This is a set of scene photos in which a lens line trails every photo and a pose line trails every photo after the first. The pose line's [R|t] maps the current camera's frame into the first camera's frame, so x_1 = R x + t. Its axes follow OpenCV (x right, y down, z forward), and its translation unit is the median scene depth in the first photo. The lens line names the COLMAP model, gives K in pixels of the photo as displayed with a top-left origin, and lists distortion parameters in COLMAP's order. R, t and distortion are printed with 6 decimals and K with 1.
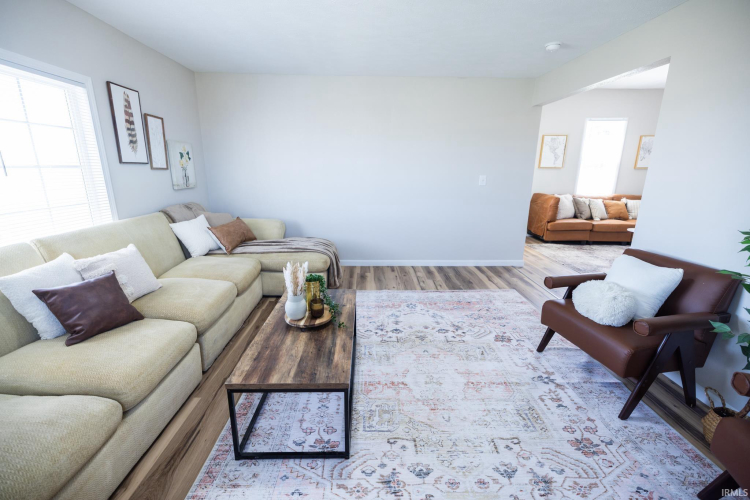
lens RADIAL K [[319.7, 0, 371.8], [0, 319.7, 247.7], [0, 0, 1]] dist [0.000957, 0.000060]
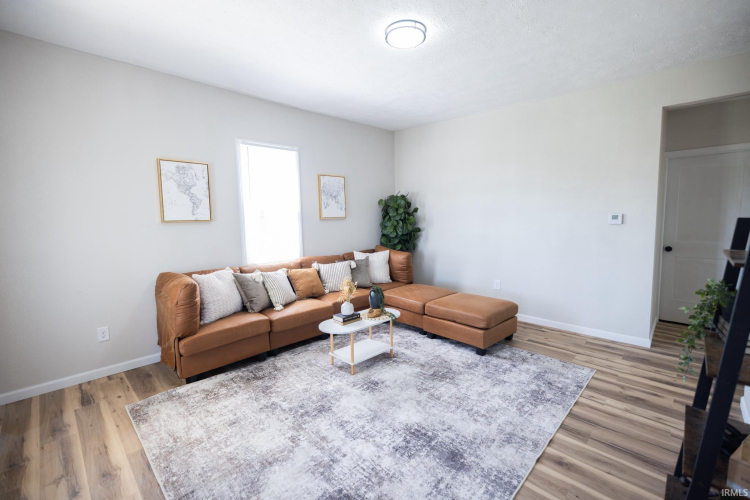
lens RADIAL K [[319.7, 0, 371.8], [0, 319.7, 247.7], [0, 0, 1]] dist [0.000957, 0.000060]
pose [[0.714587, -0.085896, 0.694254, 0.421631], [0.194560, 0.977680, -0.079296, -0.111523], [-0.671947, 0.191738, 0.715349, 0.445466]]
